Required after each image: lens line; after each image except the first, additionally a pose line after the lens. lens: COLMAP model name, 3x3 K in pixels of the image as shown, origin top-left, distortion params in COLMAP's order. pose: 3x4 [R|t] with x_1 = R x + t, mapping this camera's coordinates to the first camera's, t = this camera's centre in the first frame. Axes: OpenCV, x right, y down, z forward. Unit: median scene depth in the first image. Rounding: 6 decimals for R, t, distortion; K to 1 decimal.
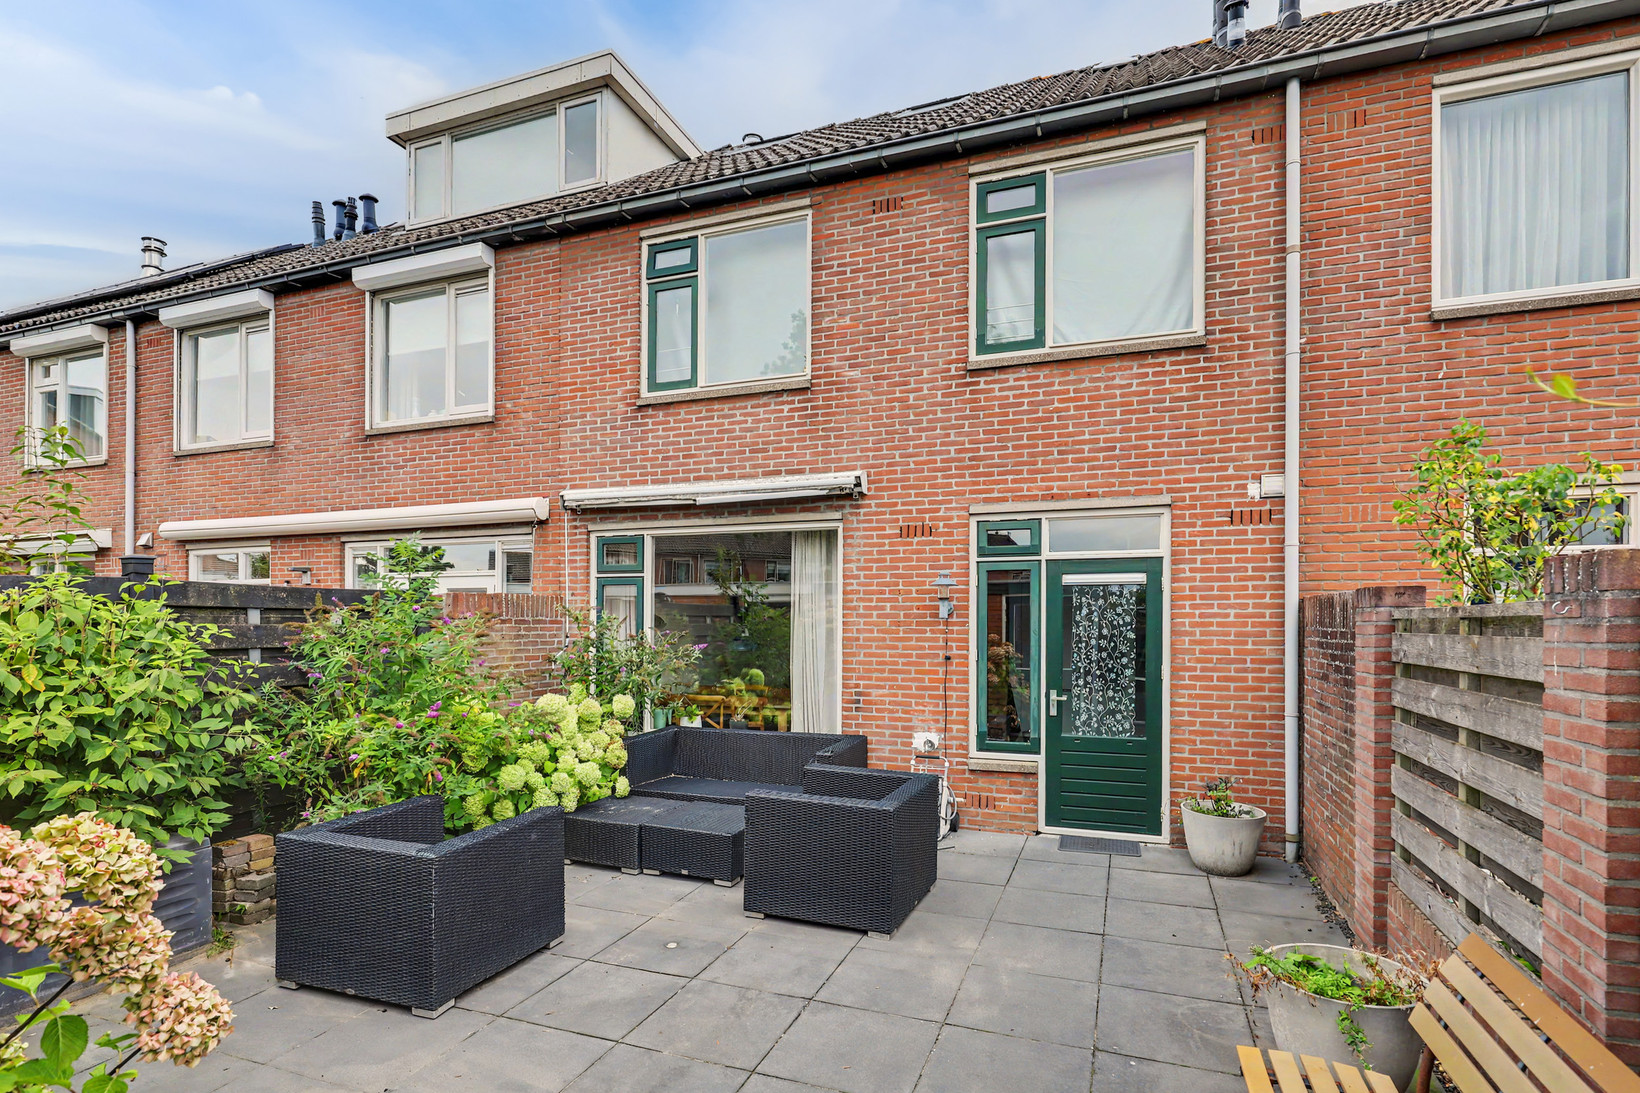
lens RADIAL K [[784.5, 0, 876.6], [0, 784.5, 631.4], [0, 0, 1]] dist [-0.005101, 0.000253]
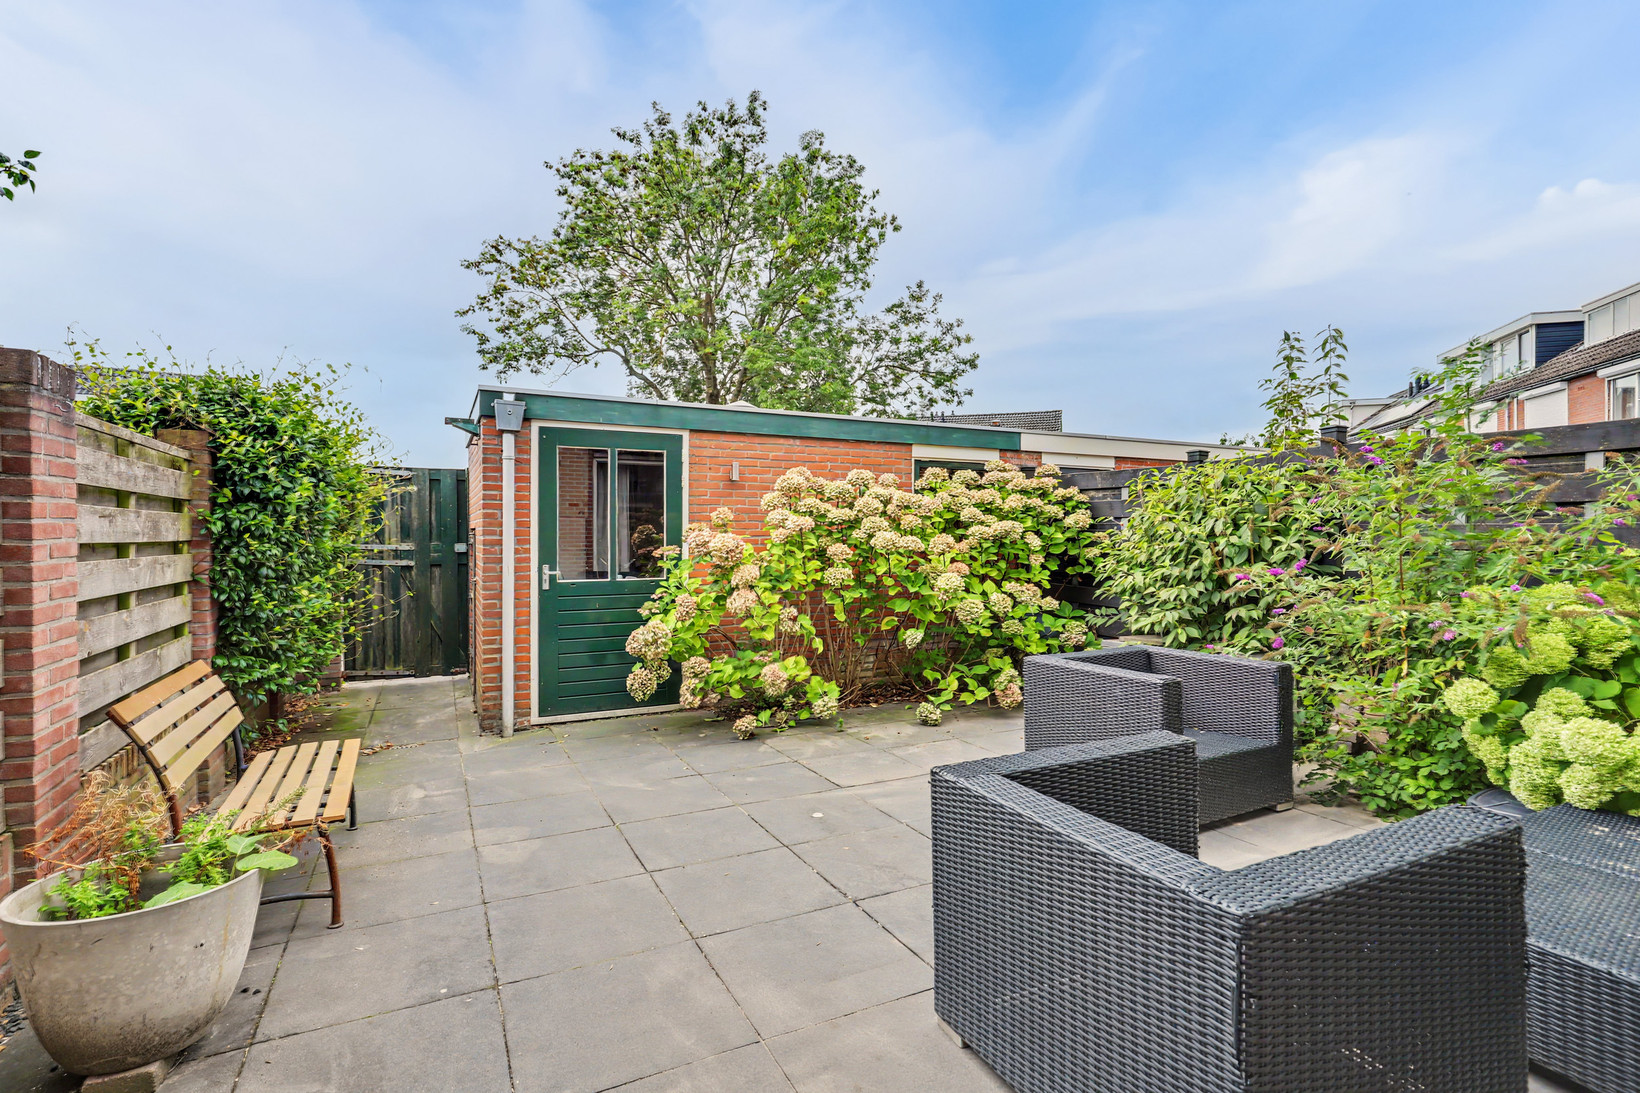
lens RADIAL K [[784.5, 0, 816.0], [0, 784.5, 553.0], [0, 0, 1]] dist [-0.005101, 0.000253]
pose [[-0.698507, 0.004884, -0.715587, 0.257942], [-0.009921, 0.999814, 0.016509, 0.045156], [0.715535, 0.018631, -0.698329, 0.750197]]
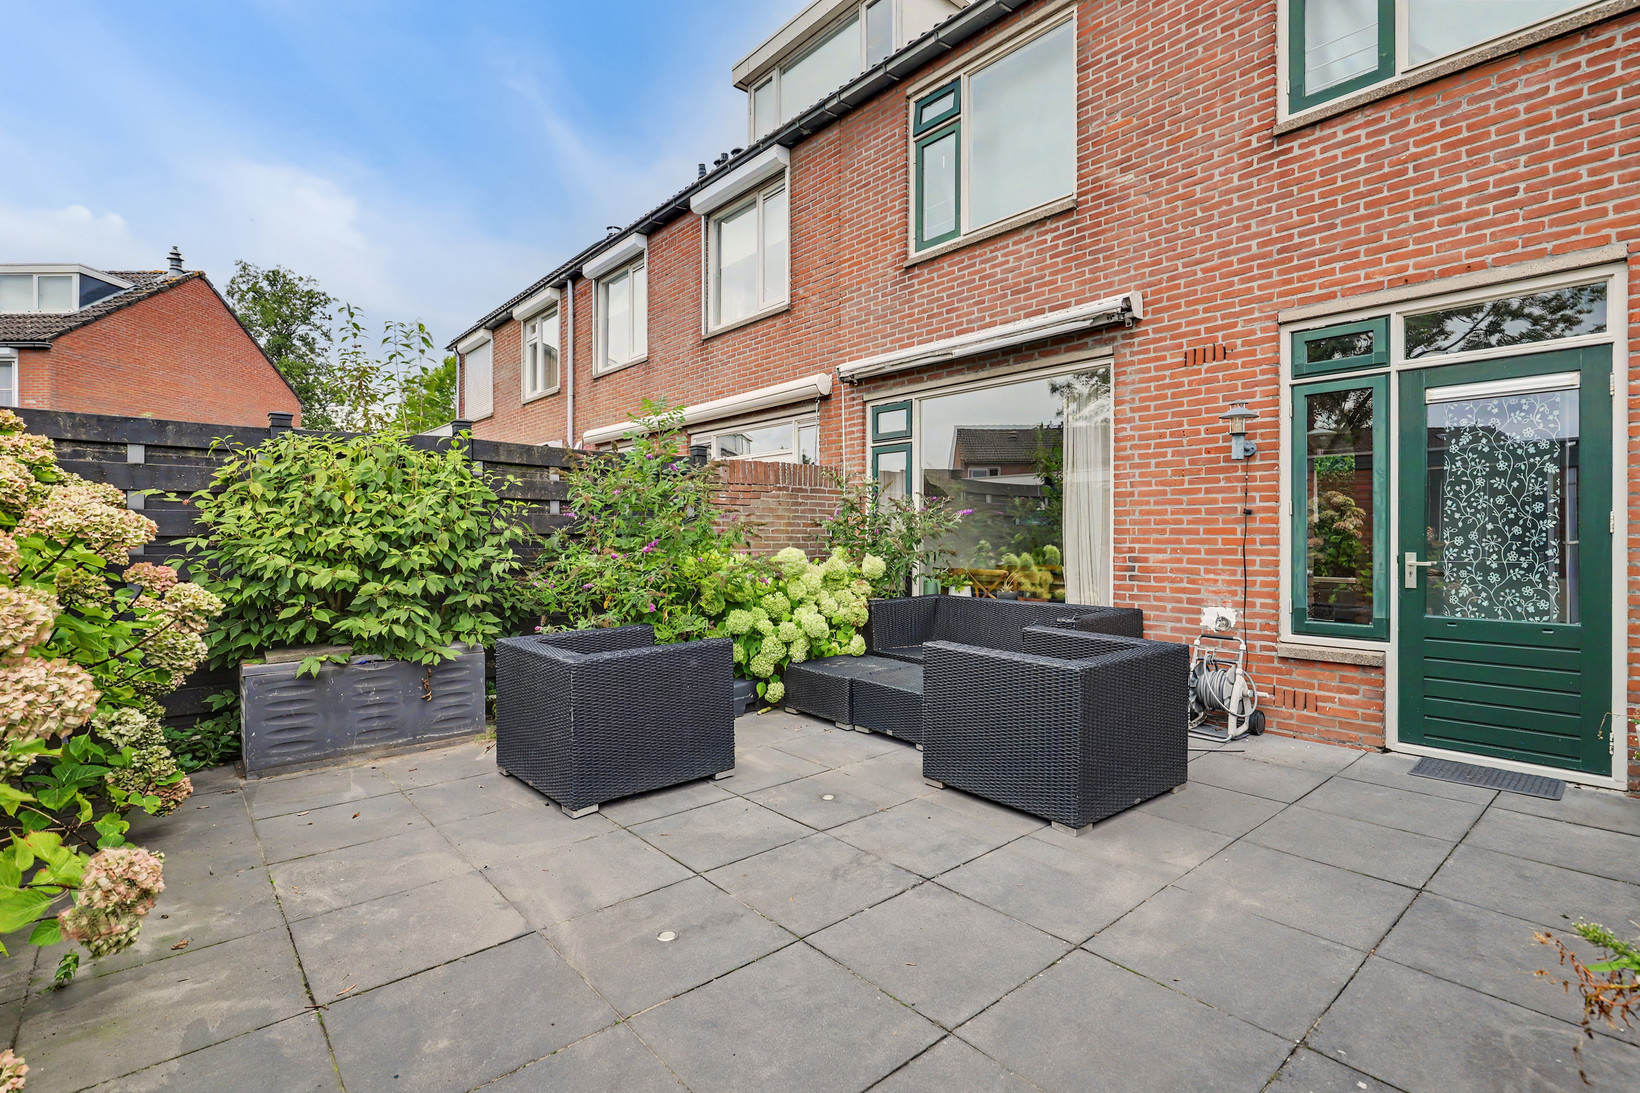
lens RADIAL K [[784.5, 0, 827.2], [0, 784.5, 534.7], [0, 0, 1]] dist [-0.005101, 0.000253]
pose [[0.870870, -0.004449, -0.491493, 0.110528], [0.005392, 0.999985, 0.000503, 0.054517], [0.491483, -0.003089, 0.870882, 0.118442]]
